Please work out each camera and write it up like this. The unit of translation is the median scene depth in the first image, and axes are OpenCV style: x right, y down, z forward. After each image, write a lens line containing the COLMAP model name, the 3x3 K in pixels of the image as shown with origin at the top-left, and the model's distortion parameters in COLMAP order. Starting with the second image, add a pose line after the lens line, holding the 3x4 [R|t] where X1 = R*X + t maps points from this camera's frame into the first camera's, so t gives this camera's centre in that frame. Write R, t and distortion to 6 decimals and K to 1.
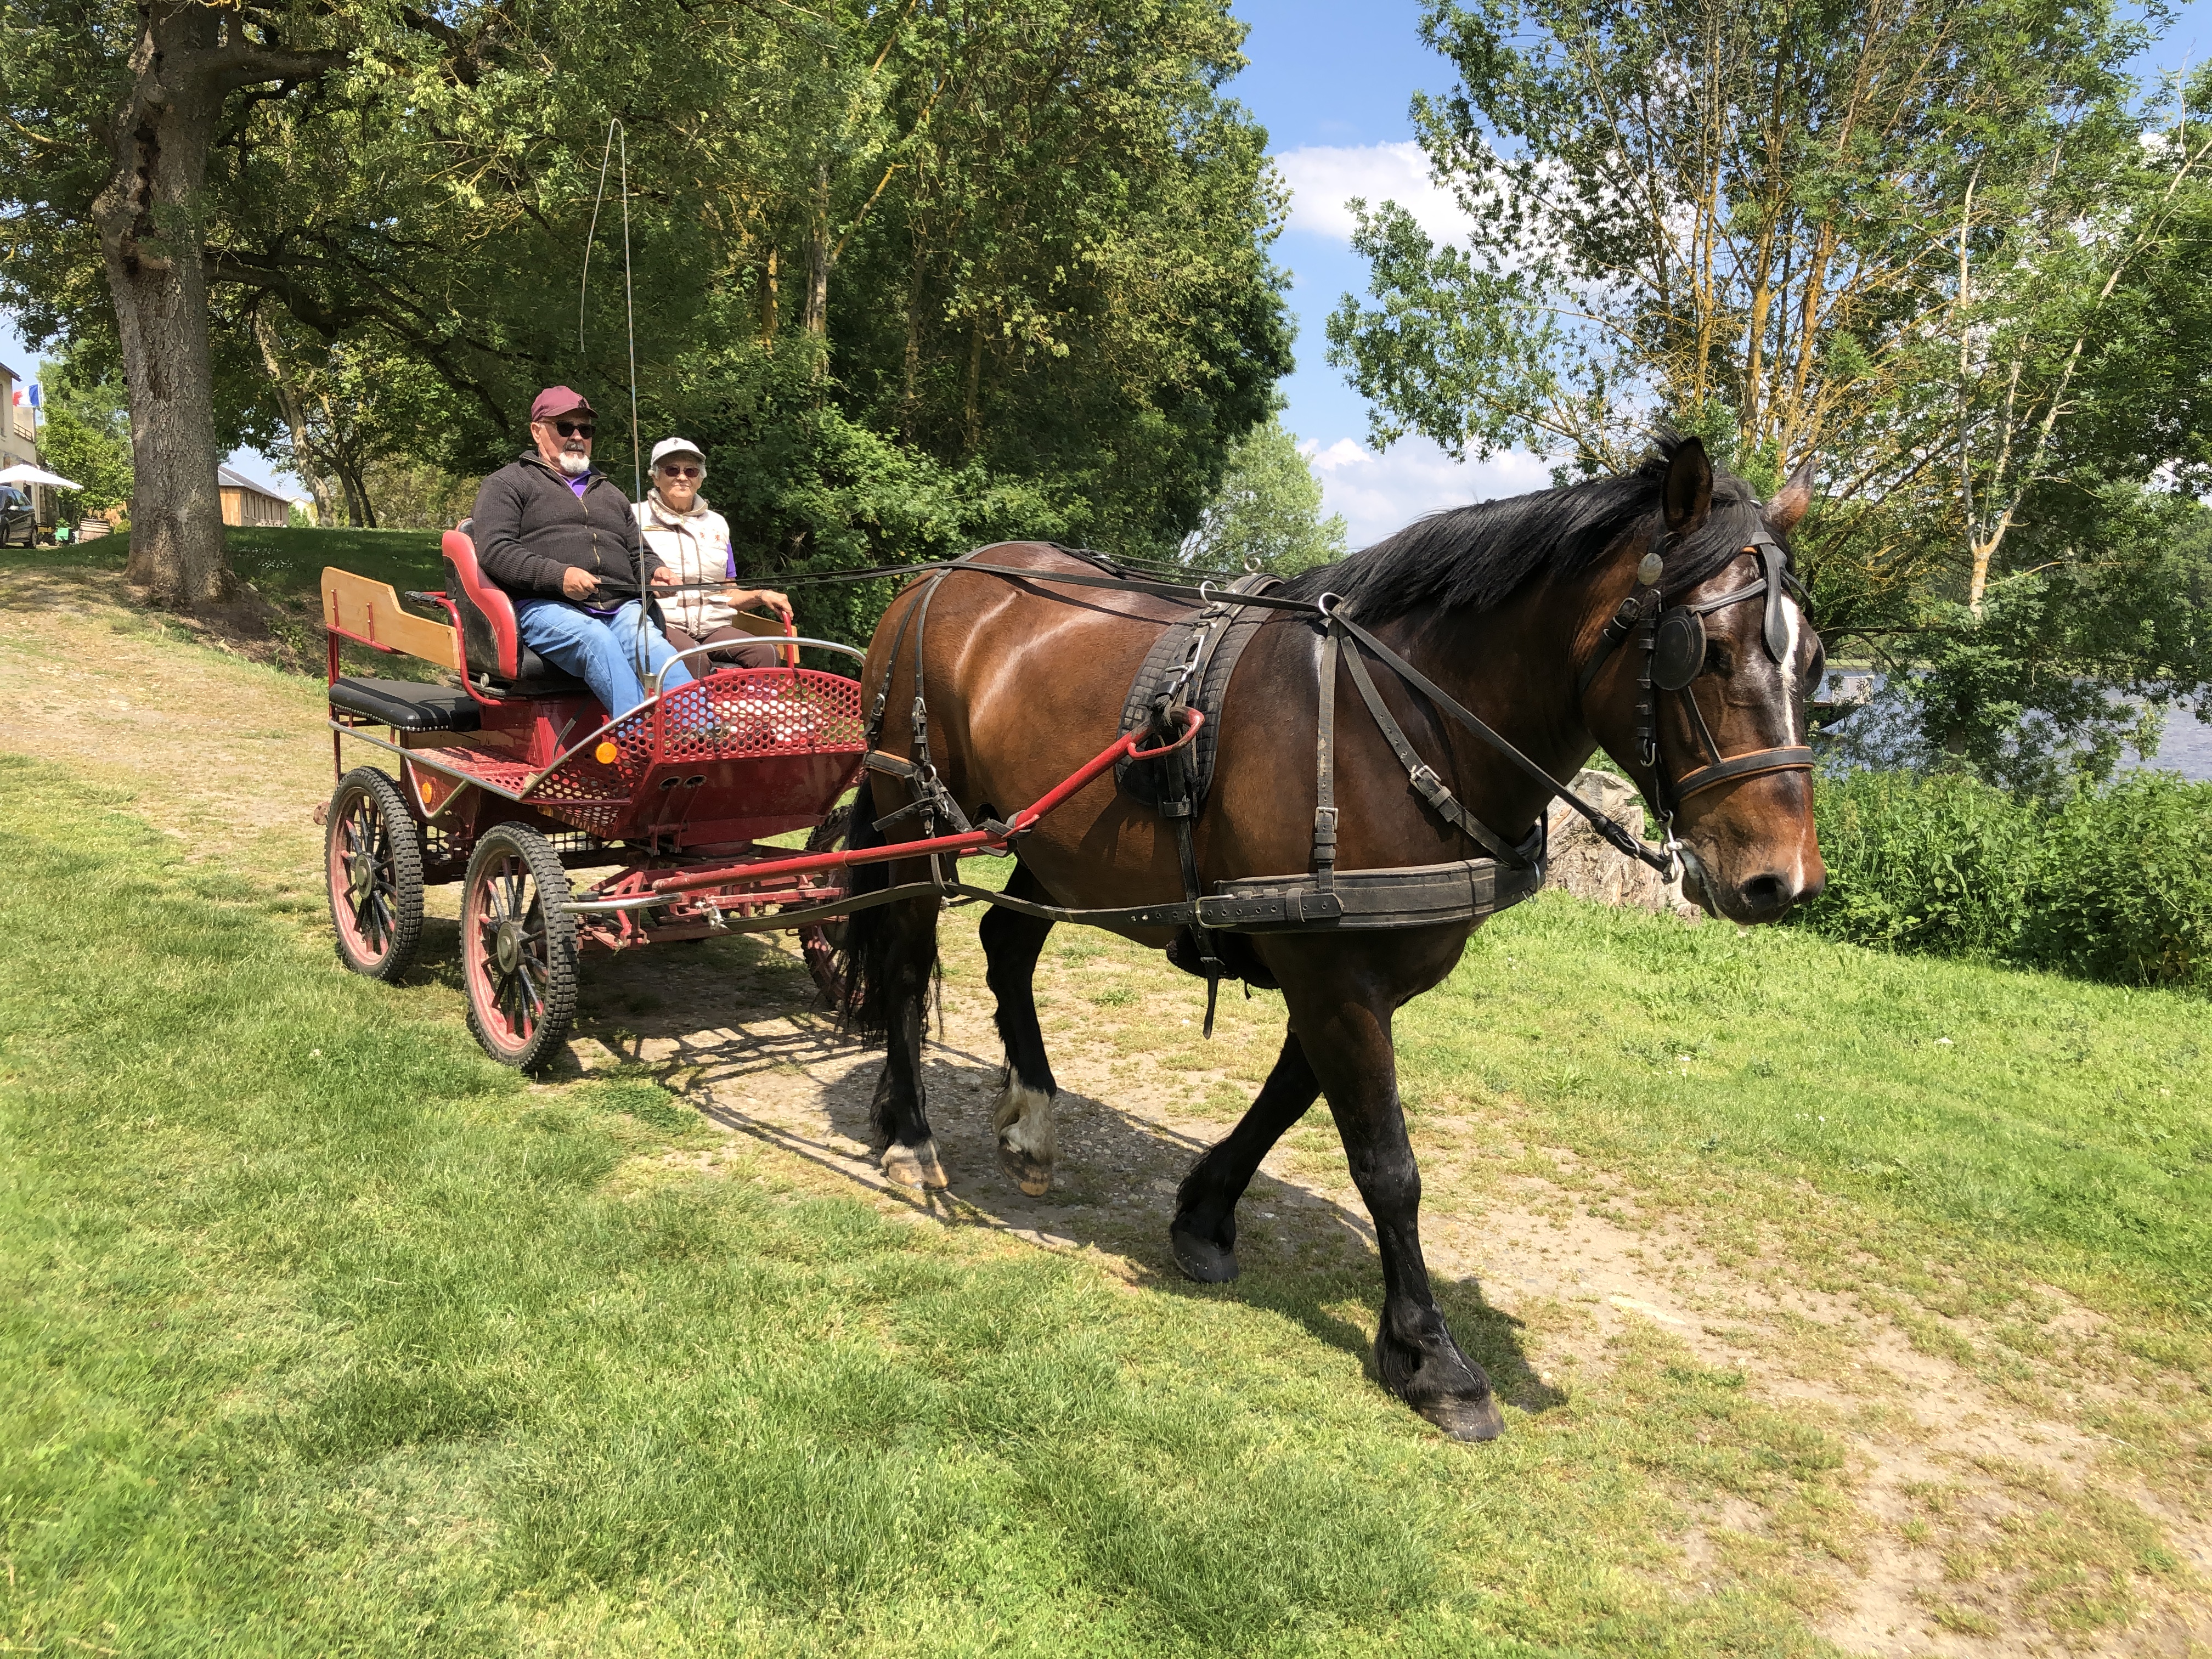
lens RADIAL K [[1822.6, 0, 1124.4], [0, 1822.6, 817.8], [0, 0, 1]] dist [-0.007238, 0.035716]
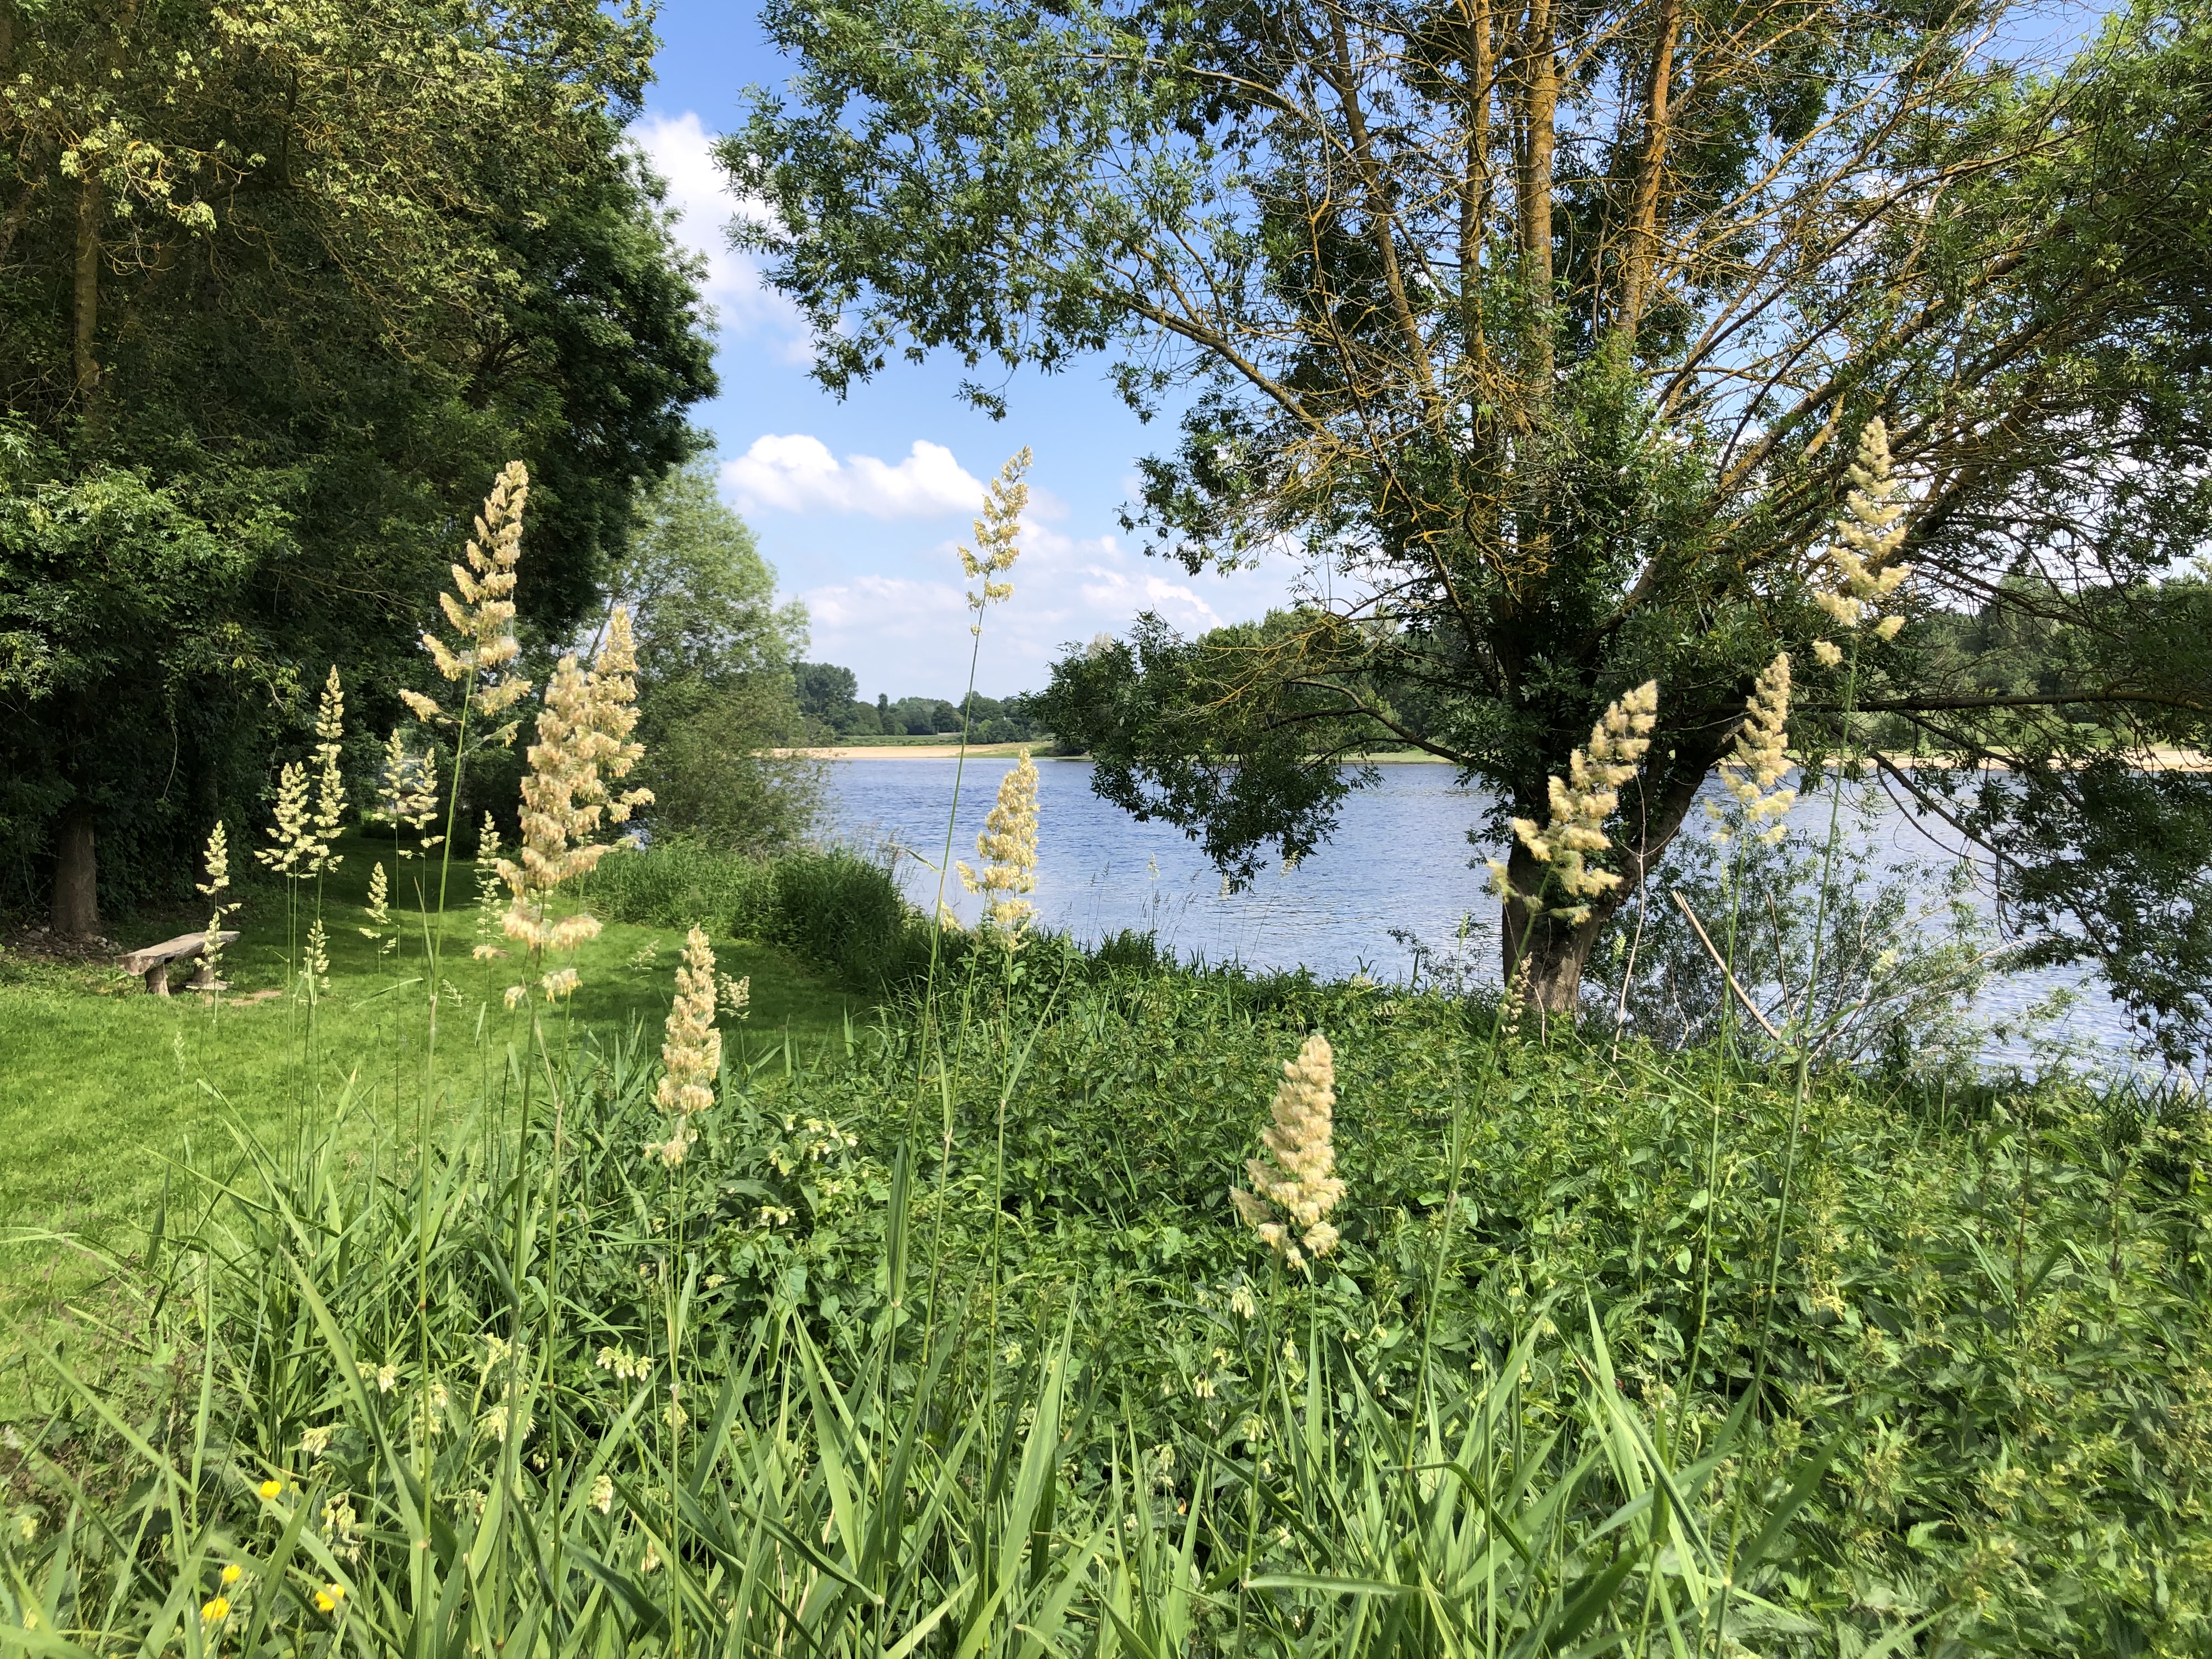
lens RADIAL K [[1811.8, 0, 1123.5], [0, 1811.8, 818.9], [0, 0, 1]] dist [0.099032, -0.374259]
pose [[0.958682, -0.050056, 0.280041, 0.059077], [0.066003, 0.996674, -0.047800, -0.046254], [-0.276717, 0.064309, 0.958797, 0.435646]]
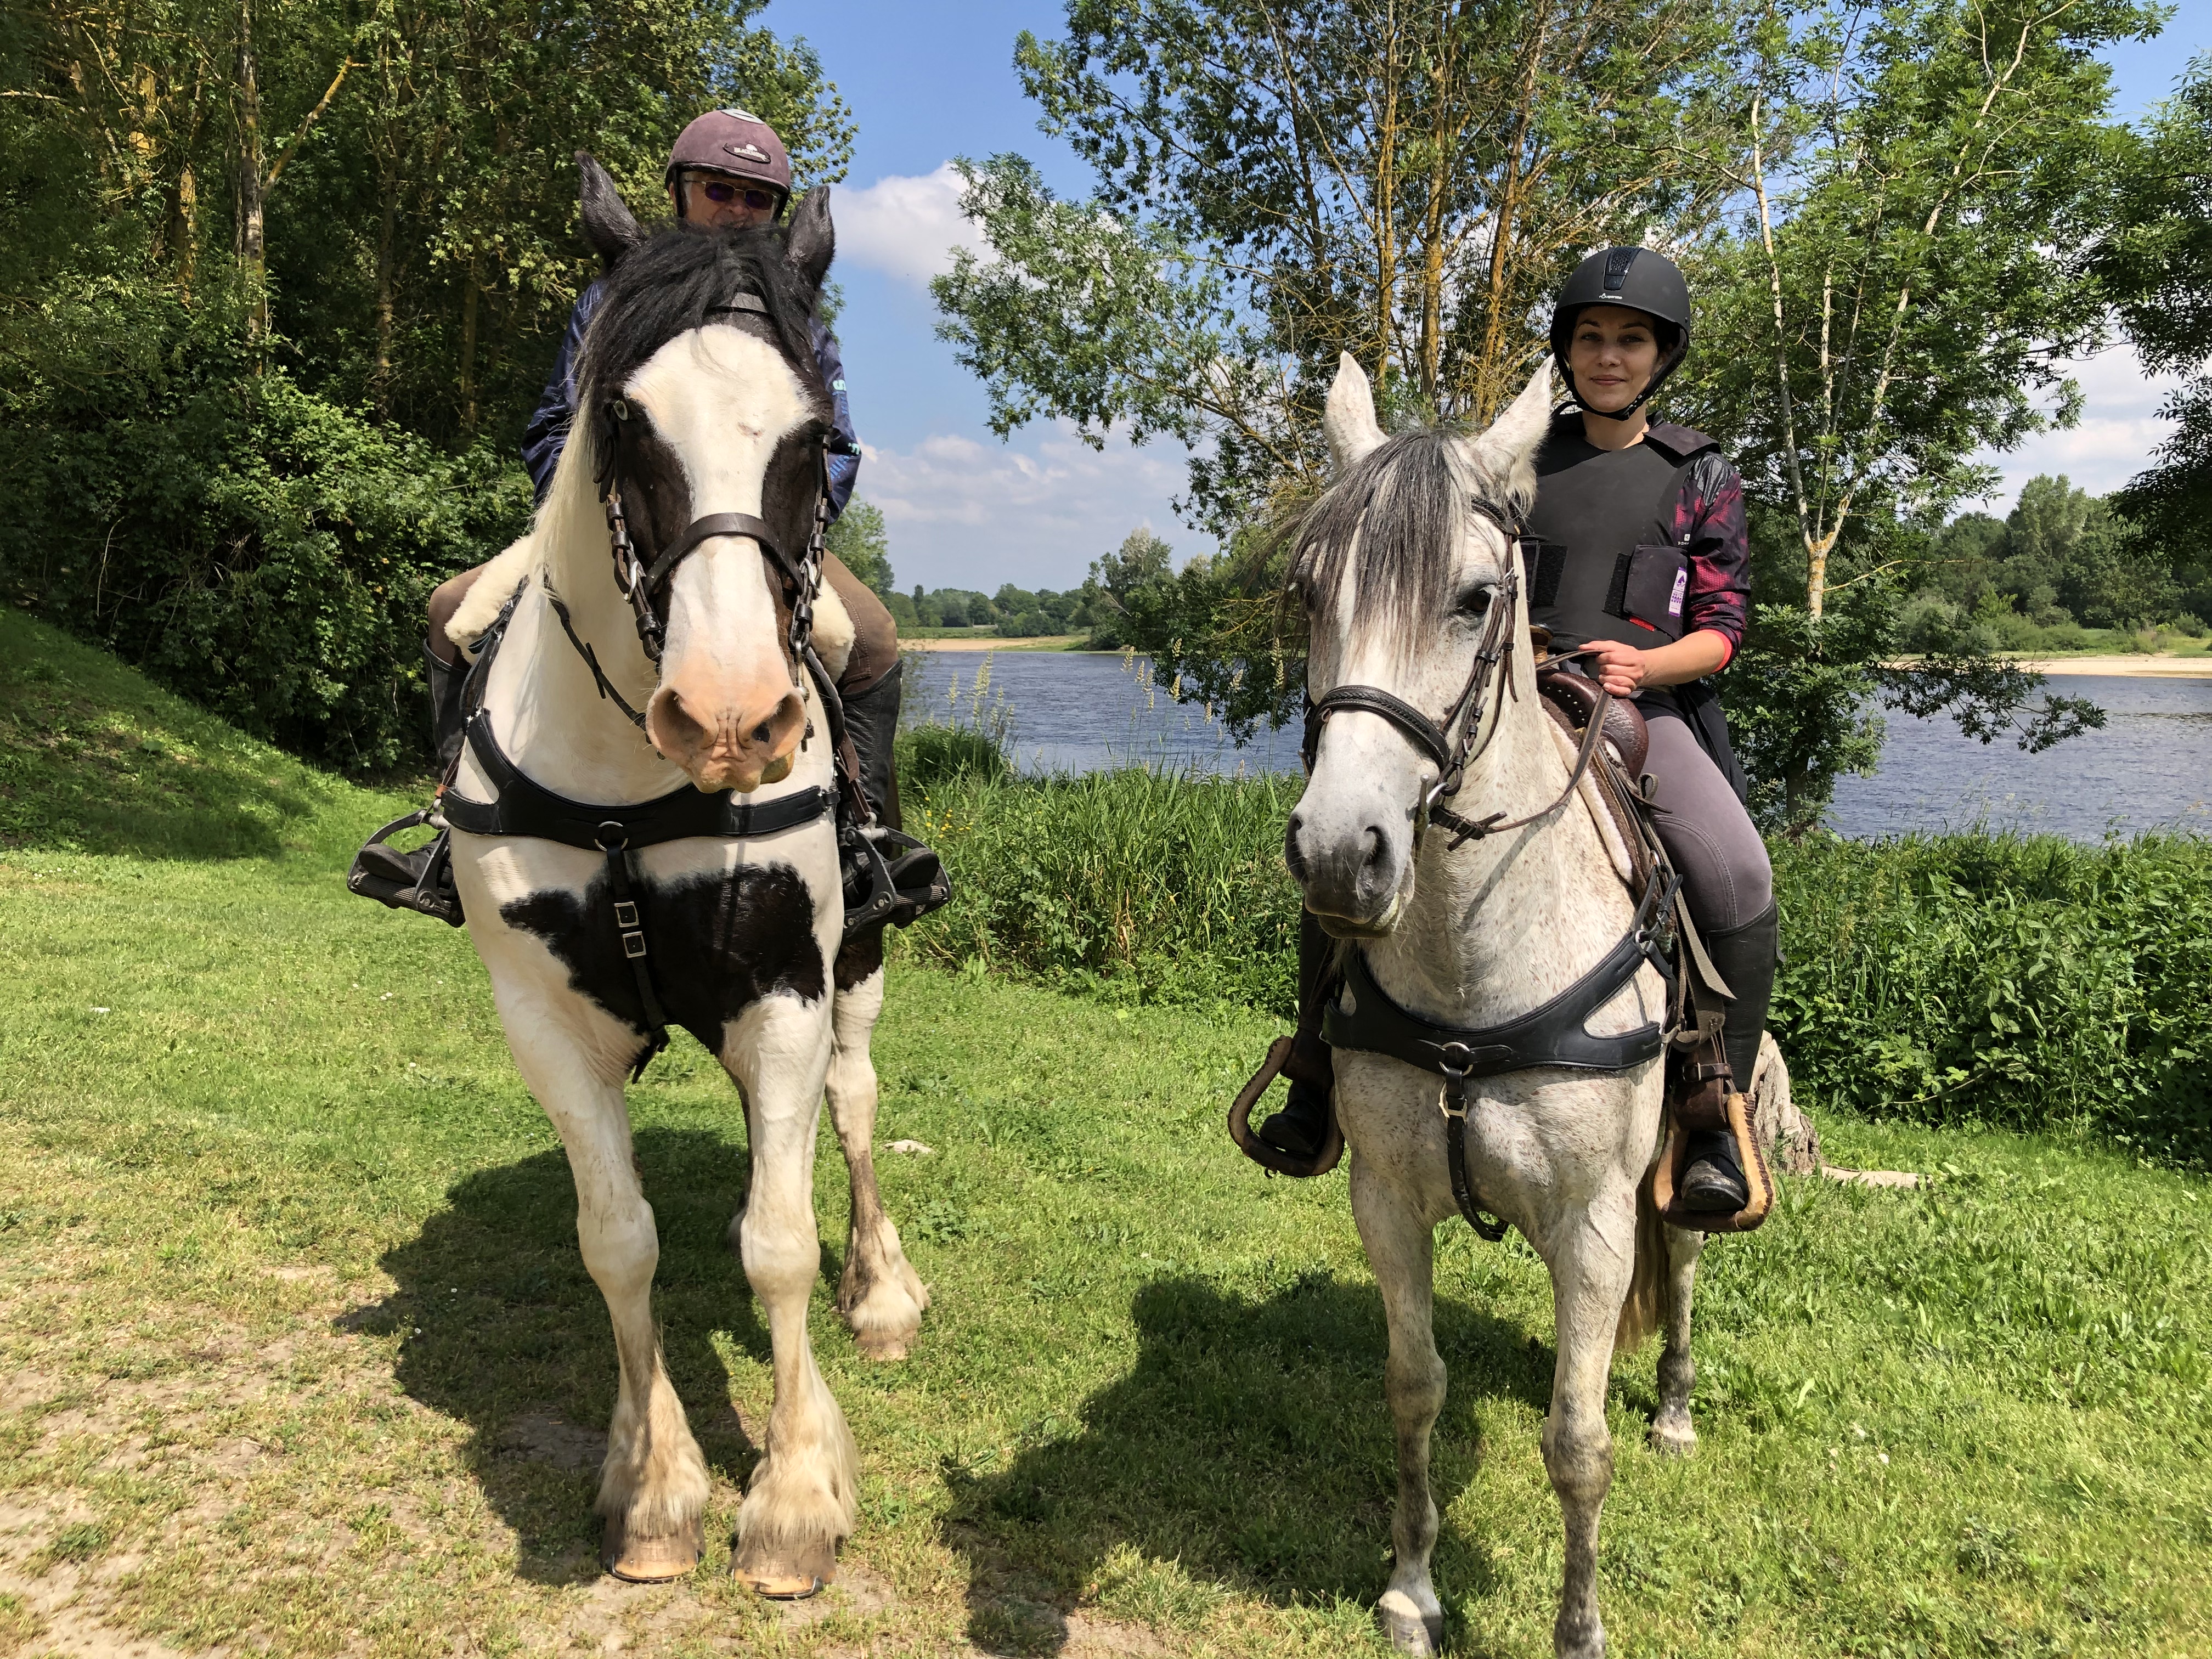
lens RADIAL K [[1822.6, 0, 1124.4], [0, 1822.6, 817.8], [0, 0, 1]] dist [-0.007238, 0.035716]
pose [[0.964780, -0.046447, 0.258926, -0.024367], [0.046249, 0.998906, 0.006862, -0.026261], [-0.258961, 0.005355, 0.965873, 0.166962]]
